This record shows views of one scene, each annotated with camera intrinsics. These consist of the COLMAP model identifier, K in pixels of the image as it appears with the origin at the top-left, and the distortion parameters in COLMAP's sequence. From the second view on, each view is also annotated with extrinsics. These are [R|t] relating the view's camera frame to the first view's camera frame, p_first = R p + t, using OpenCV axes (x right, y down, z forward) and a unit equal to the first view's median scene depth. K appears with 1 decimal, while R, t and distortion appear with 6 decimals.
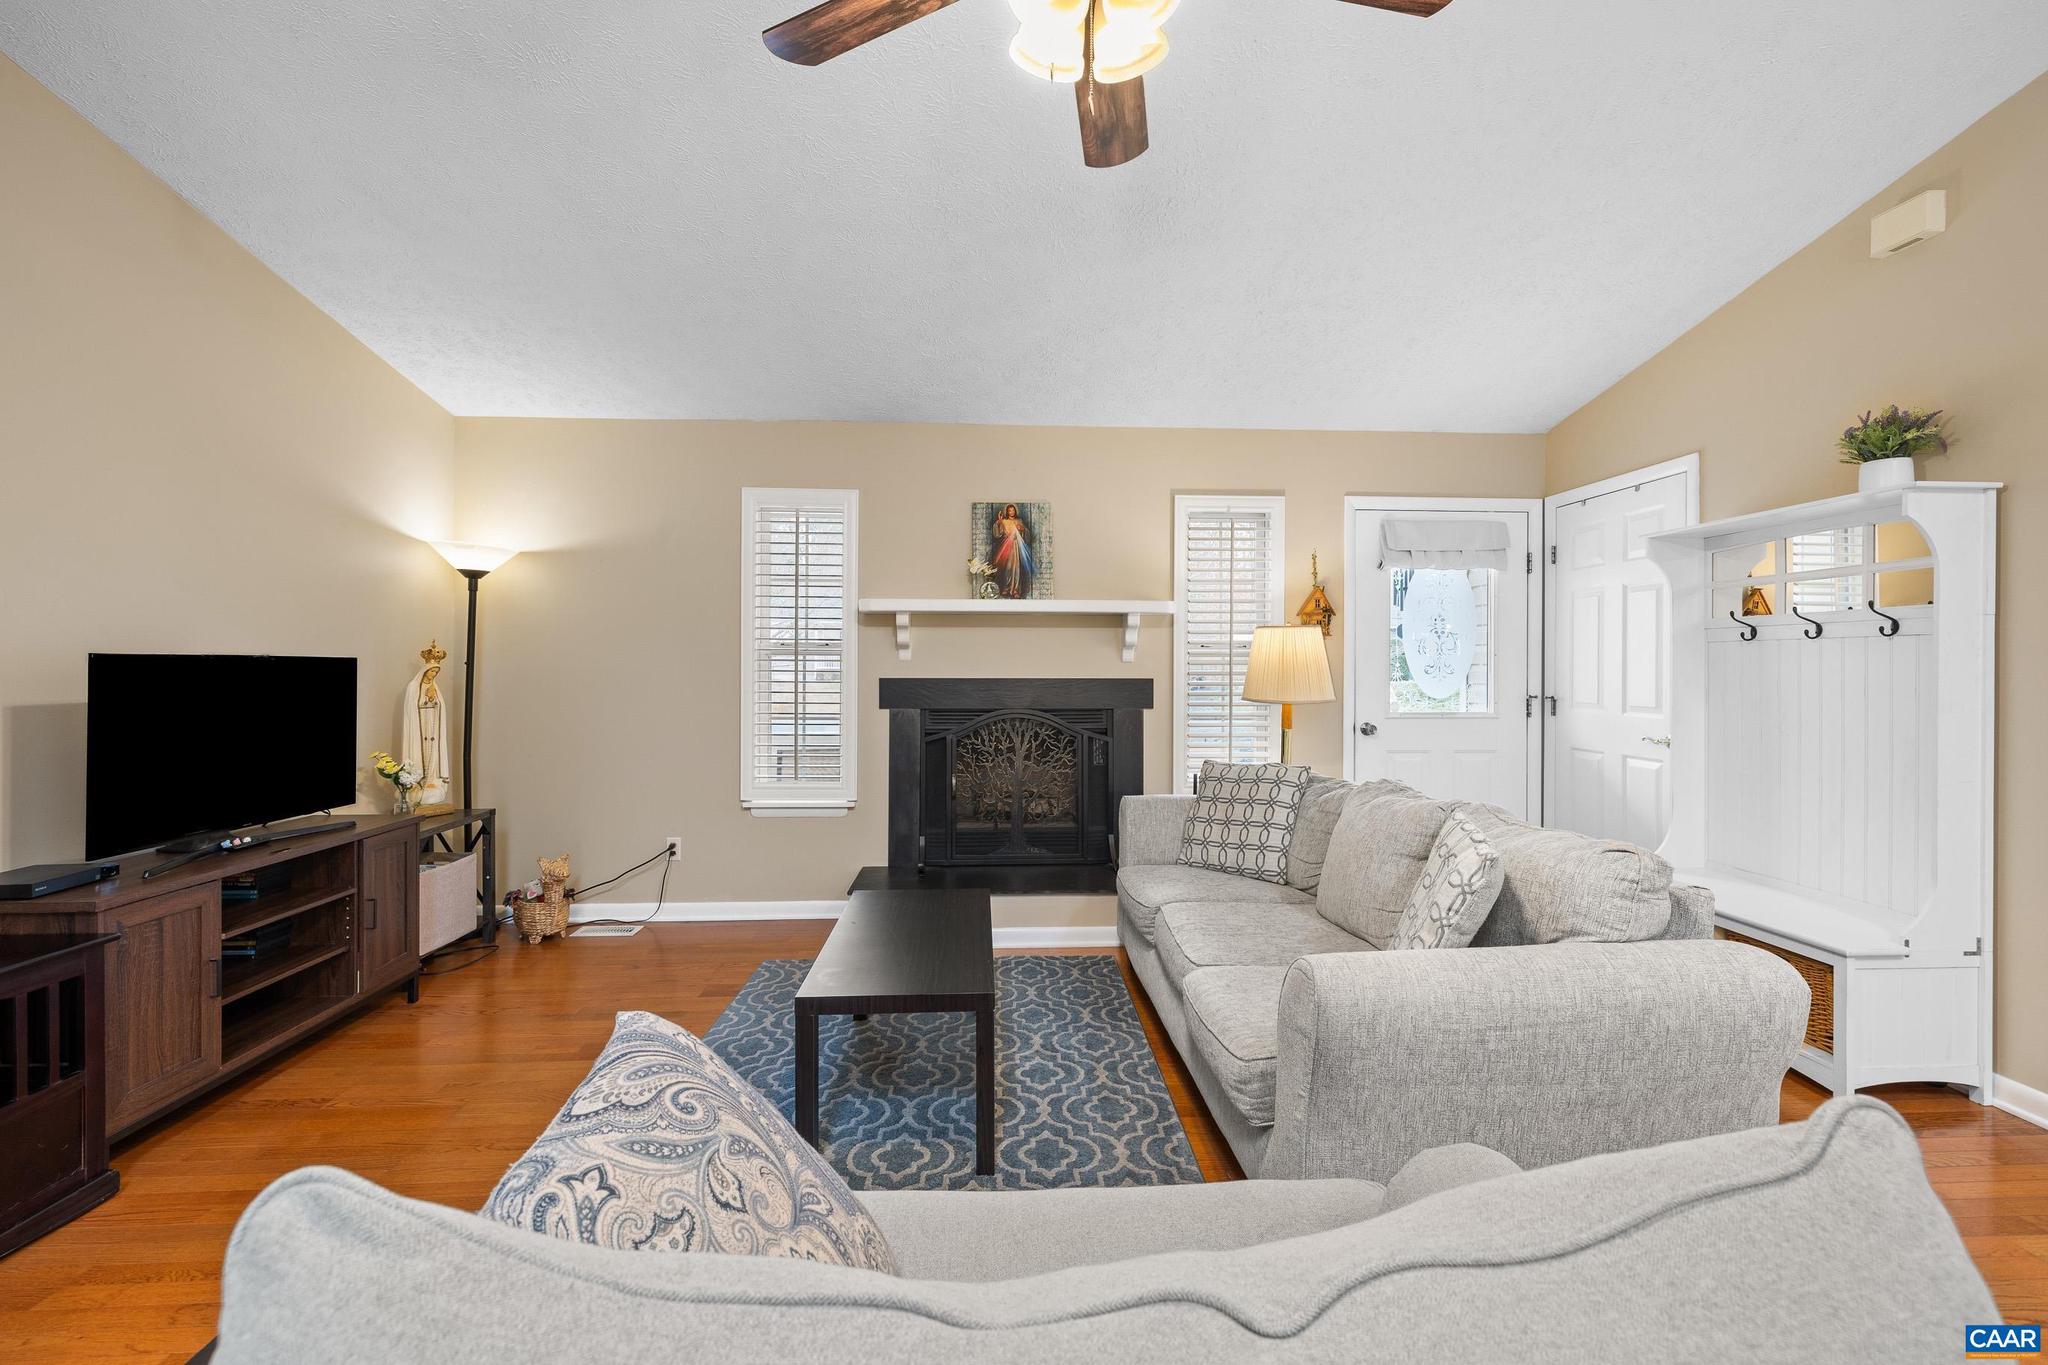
lens RADIAL K [[869.2, 0, 1025.6], [0, 869.2, 669.9], [0, 0, 1]] dist [-0.000998, 0.000455]
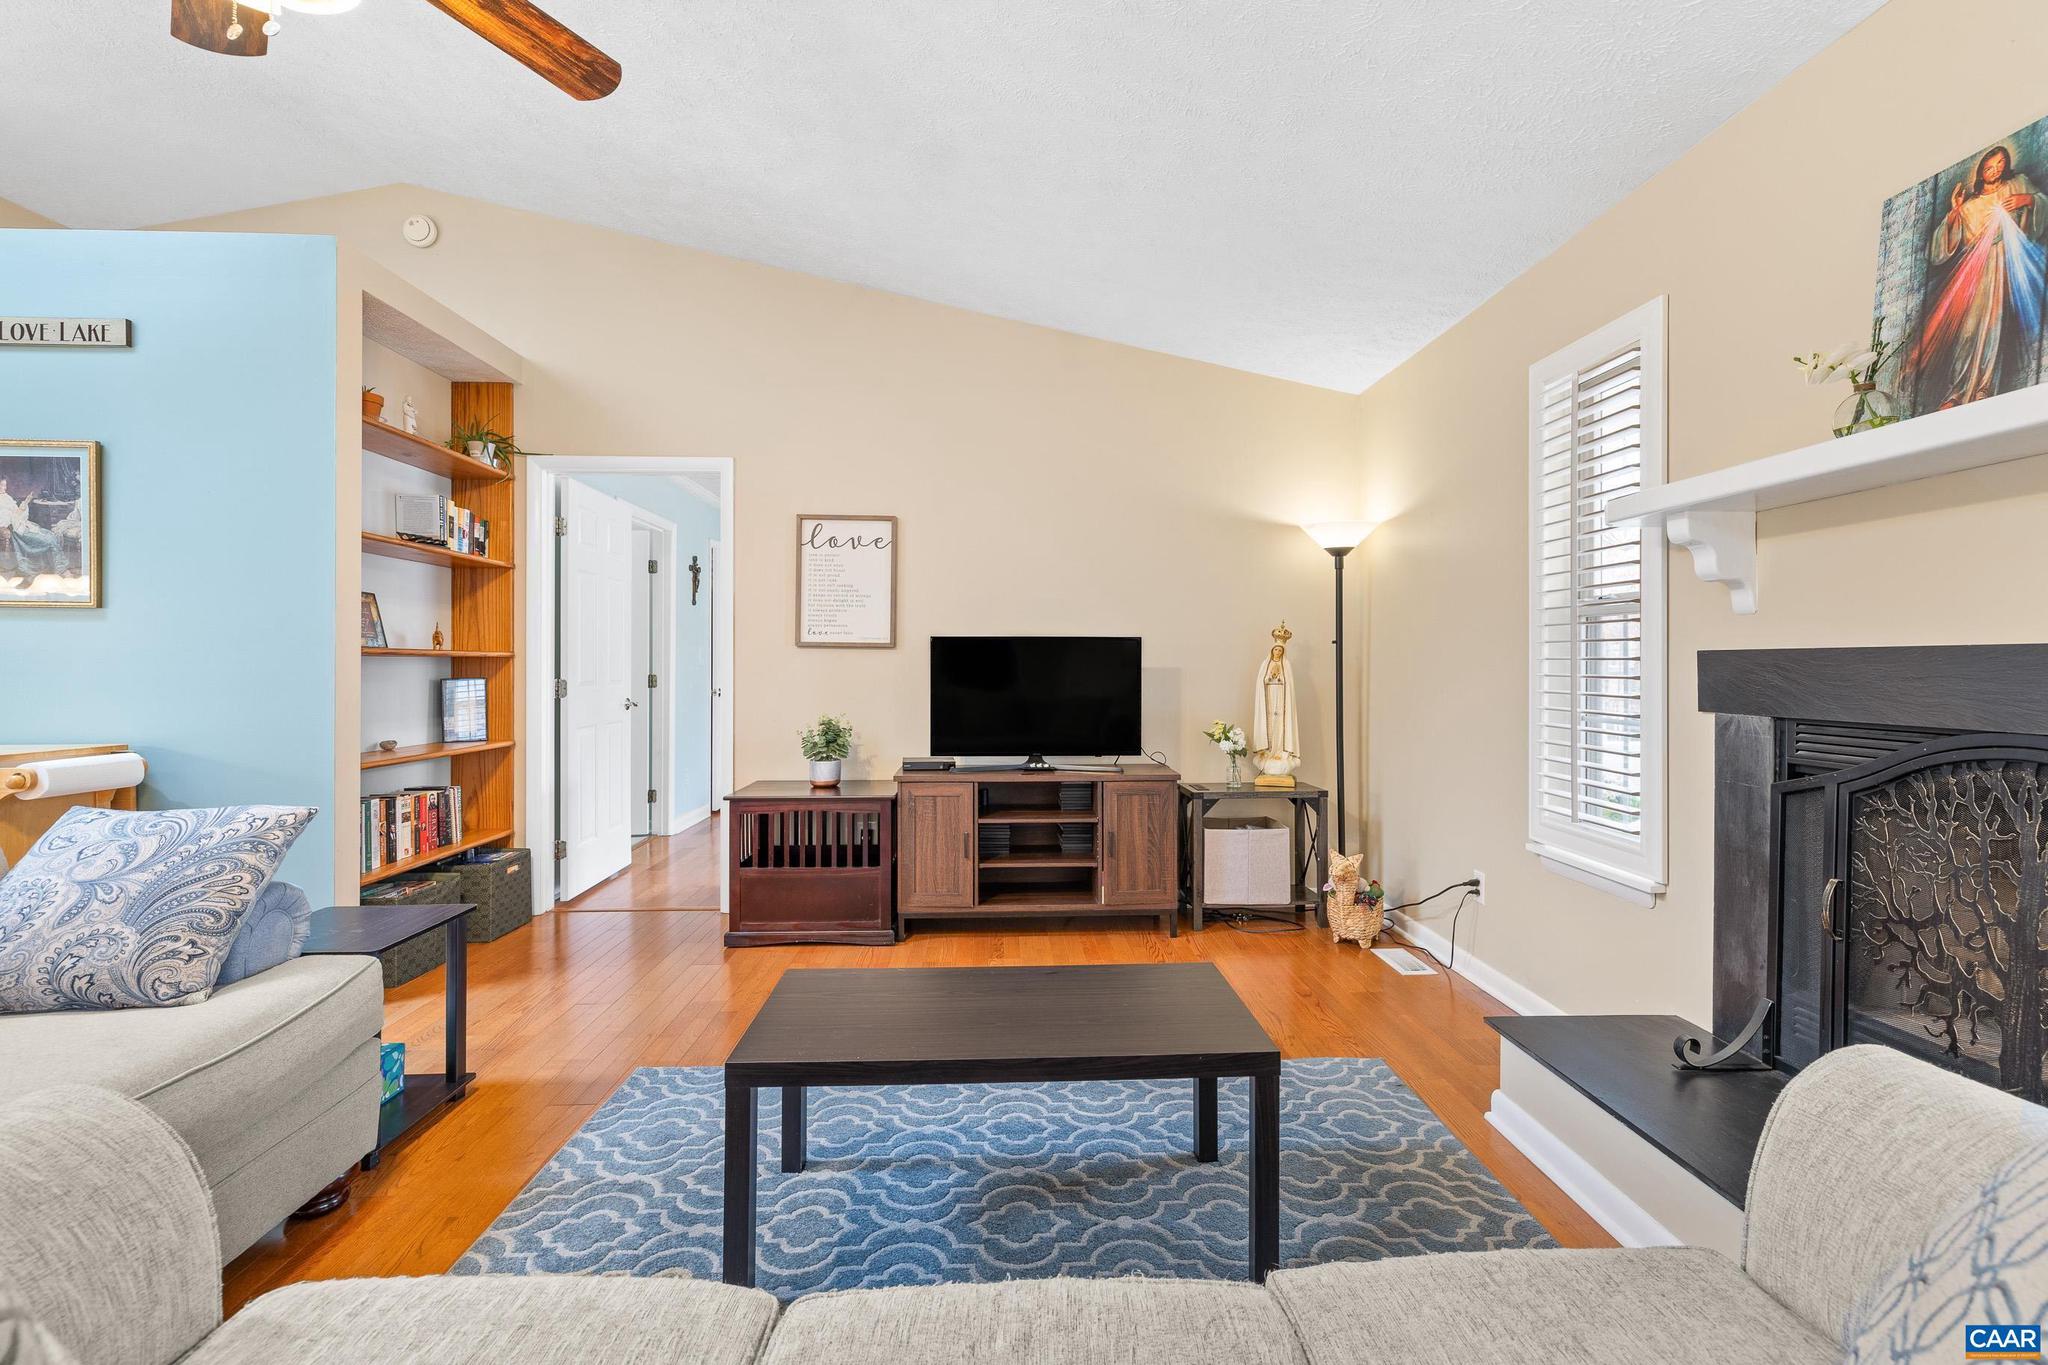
lens RADIAL K [[869.2, 0, 1019.8], [0, 869.2, 658.8], [0, 0, 1]] dist [-0.000998, 0.000455]
pose [[-0.010282, -0.008404, -0.999912, 0.338742], [-0.004480, 0.999955, -0.008358, 0.020375], [0.999937, 0.004394, -0.010319, 0.617764]]
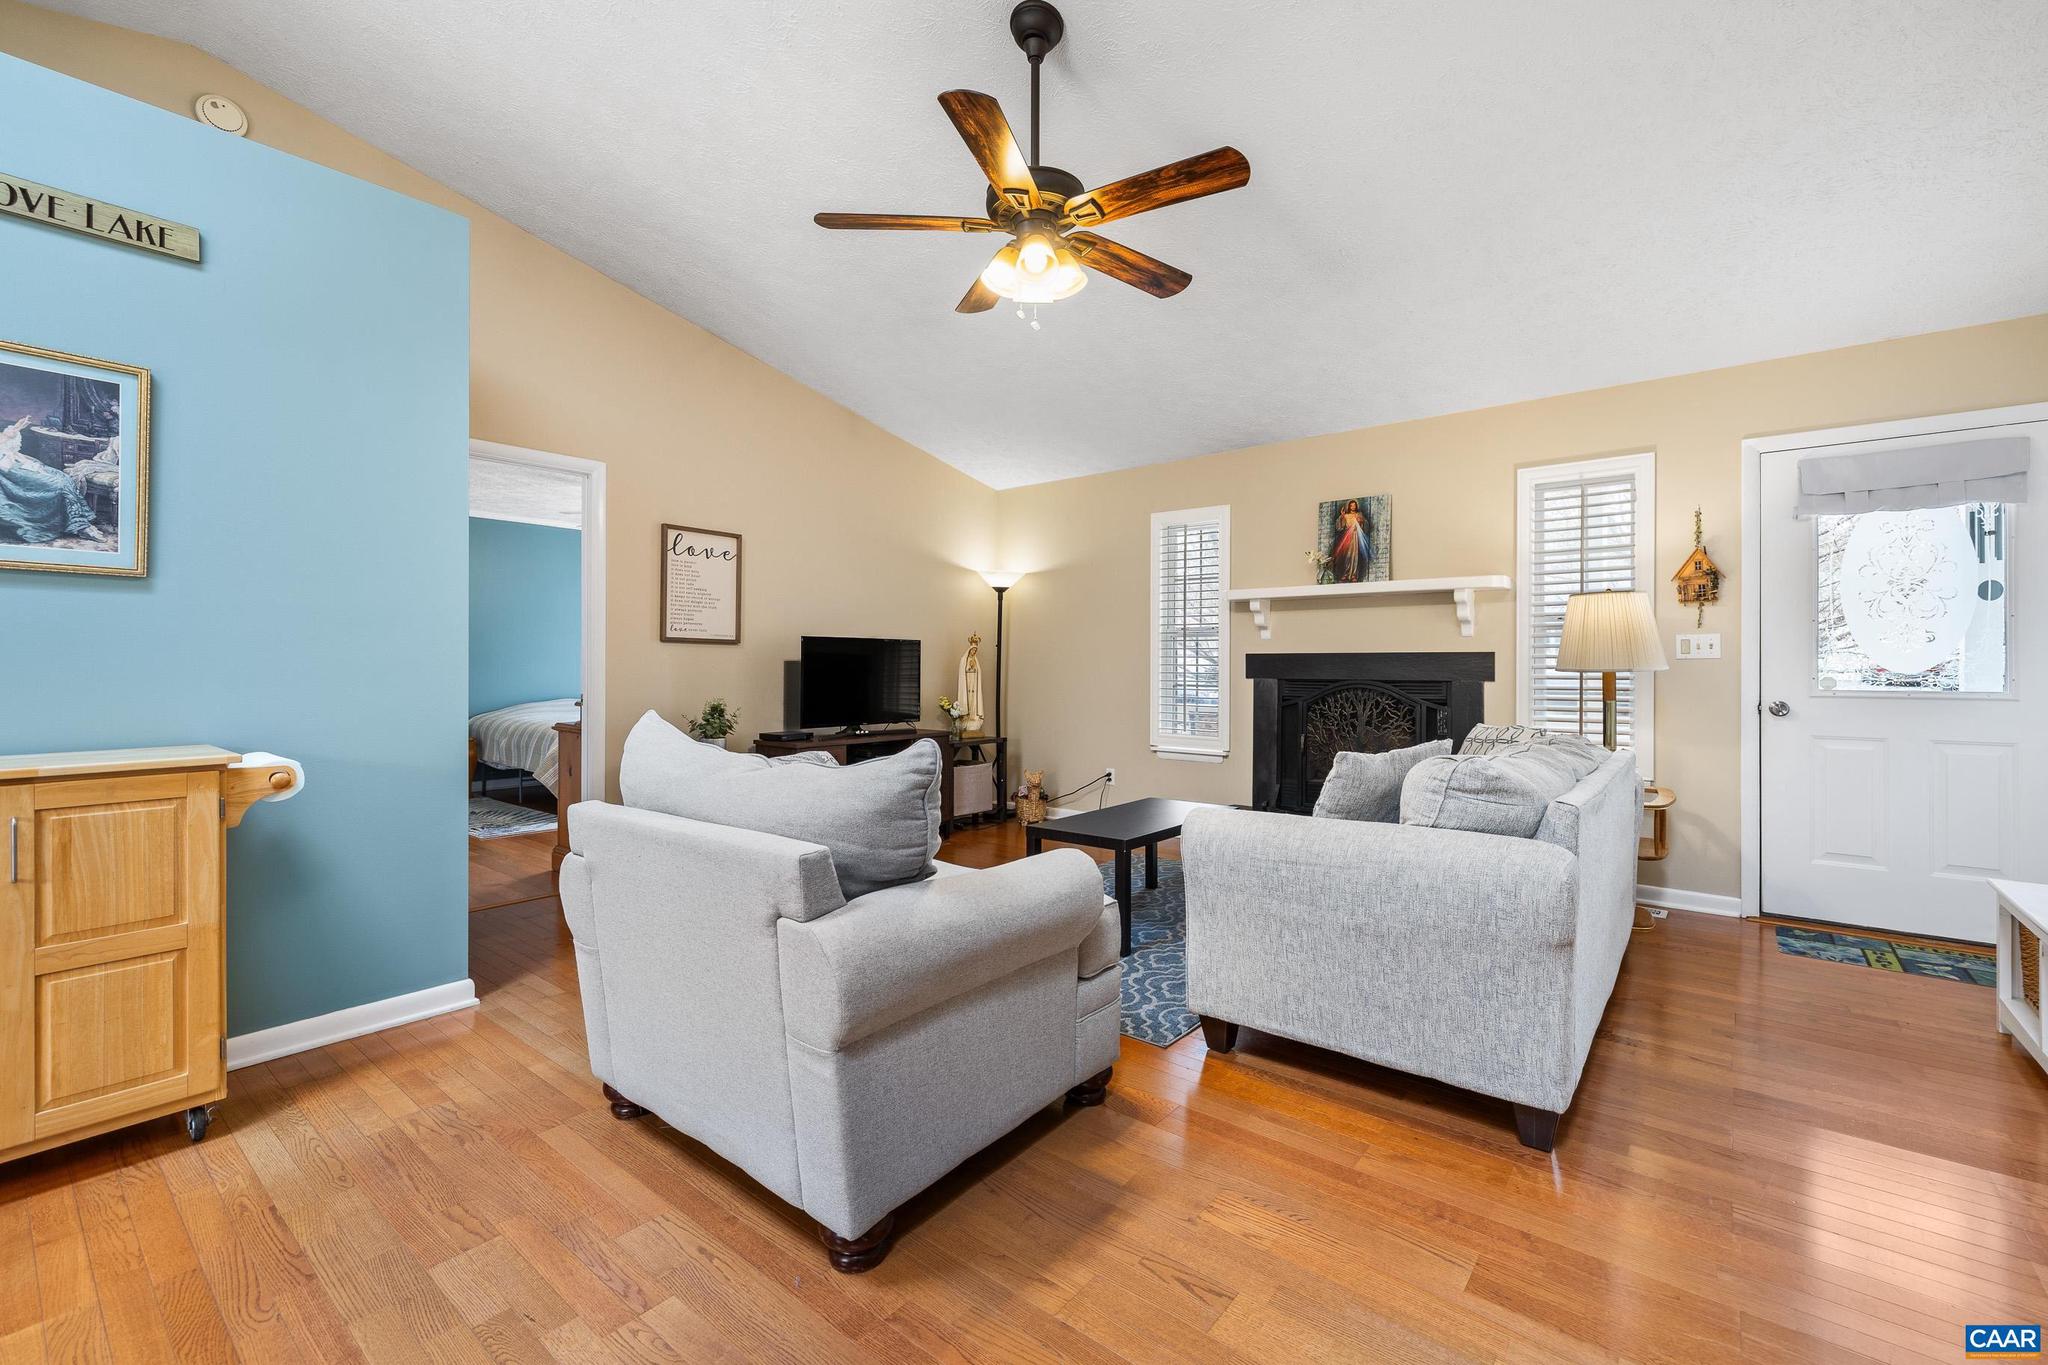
lens RADIAL K [[869.2, 0, 1011.9], [0, 869.2, 662.7], [0, 0, 1]] dist [-0.000998, 0.000455]
pose [[0.734065, -0.002023, -0.679076, 0.432241], [-0.004070, 0.999965, -0.007378, 0.033030], [0.679067, 0.008179, 0.734031, -0.138895]]
